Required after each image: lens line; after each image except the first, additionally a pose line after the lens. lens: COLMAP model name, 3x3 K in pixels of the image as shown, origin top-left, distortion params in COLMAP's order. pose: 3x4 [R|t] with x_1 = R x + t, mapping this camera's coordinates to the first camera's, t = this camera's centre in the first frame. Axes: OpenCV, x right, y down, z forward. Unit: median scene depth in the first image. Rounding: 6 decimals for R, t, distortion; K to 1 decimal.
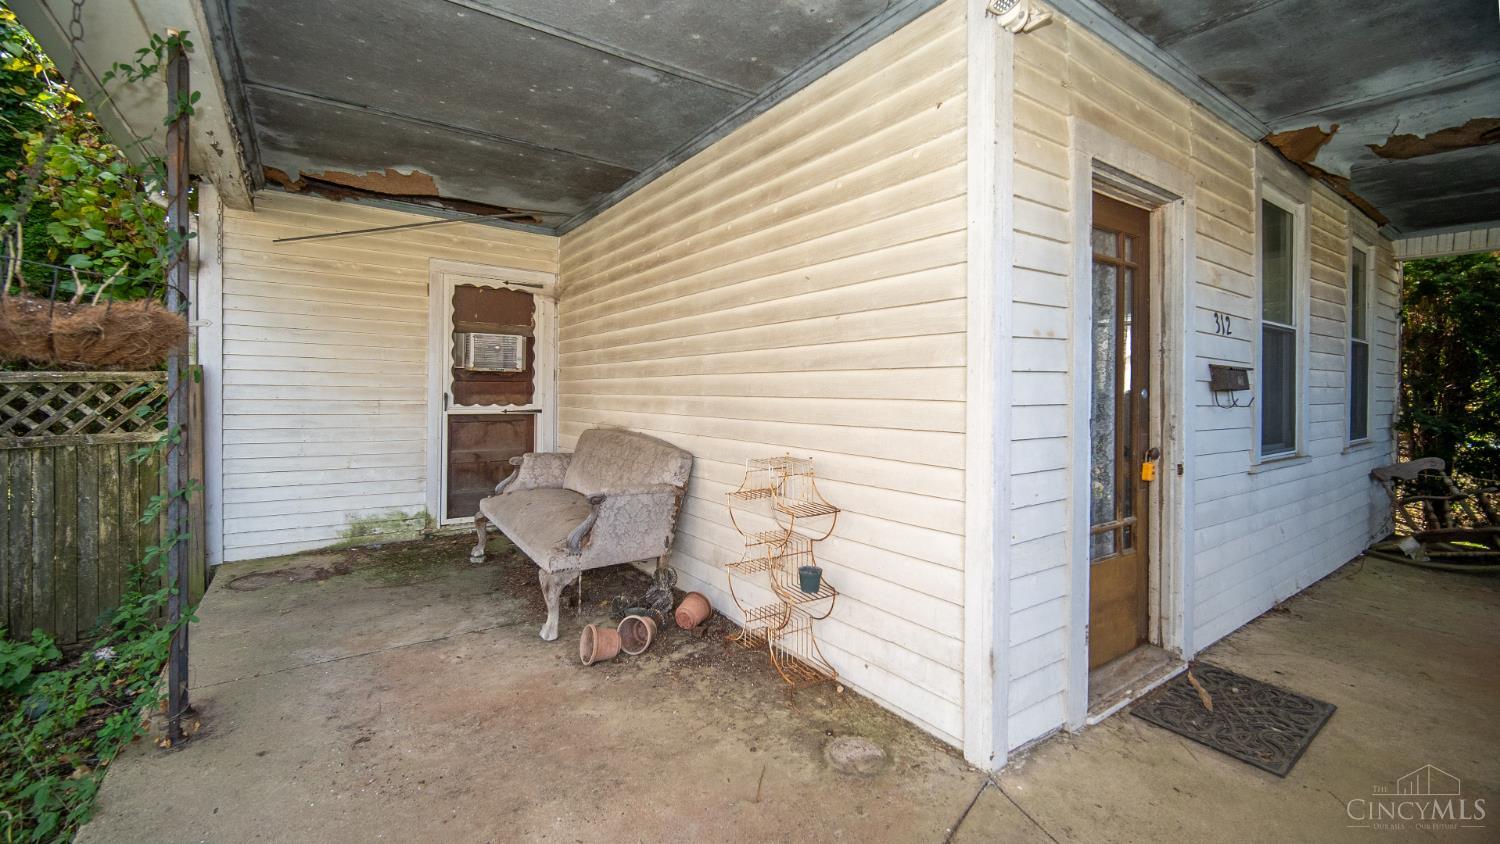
lens RADIAL K [[610.7, 0, 740.5], [0, 610.7, 390.9], [0, 0, 1]] dist [-0.000474, -0.000224]
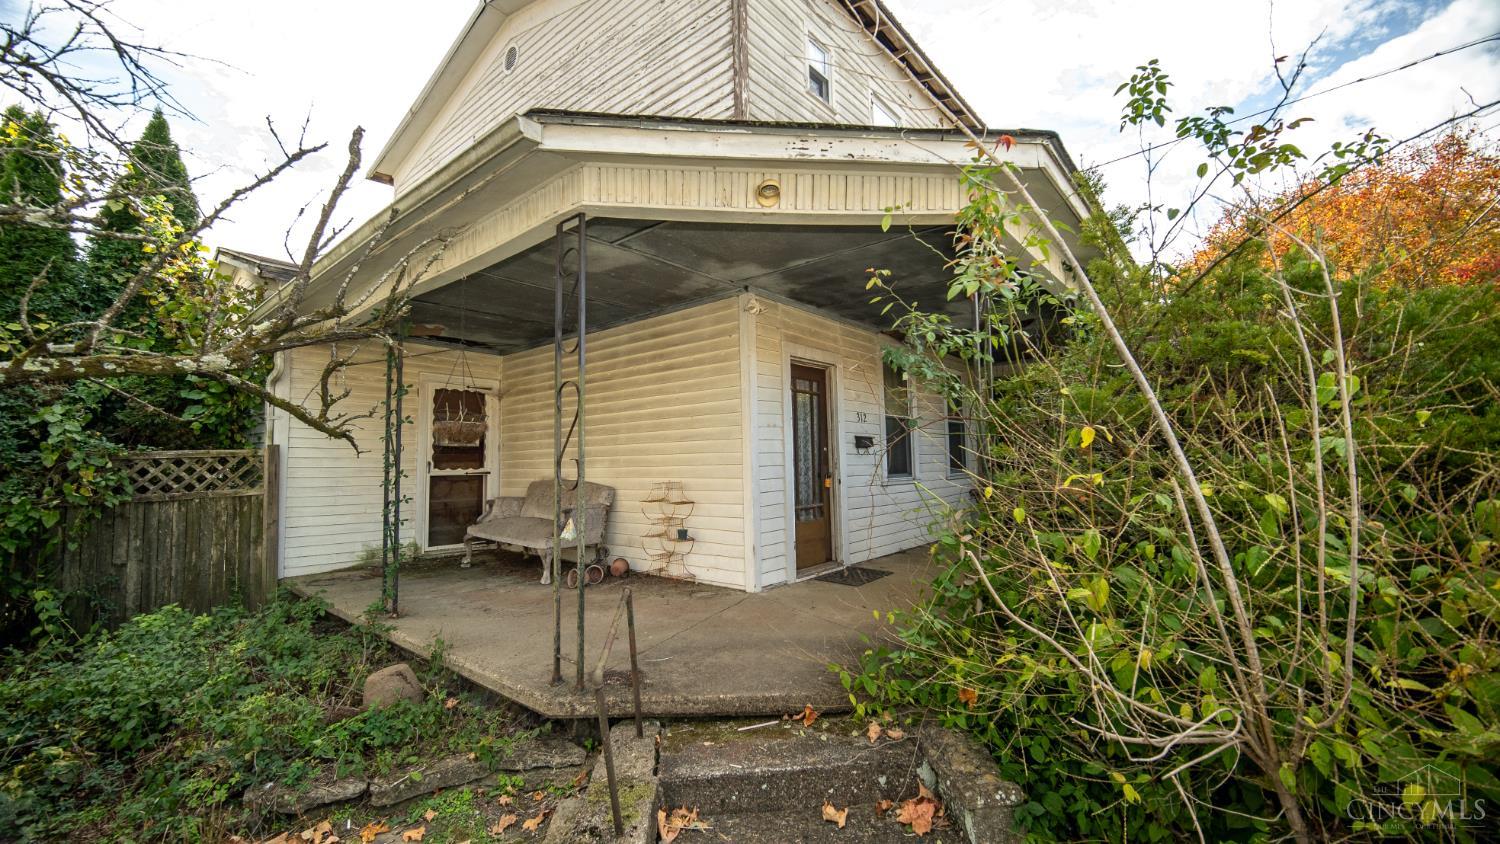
lens RADIAL K [[593.9, 0, 741.5], [0, 593.9, 421.5], [0, 0, 1]] dist [-0.000283, -0.000014]
pose [[0.965624, -0.008056, 0.259820, -0.197823], [0.026865, 0.997260, -0.068922, 0.043412], [-0.258553, 0.073532, 0.963194, -0.978923]]
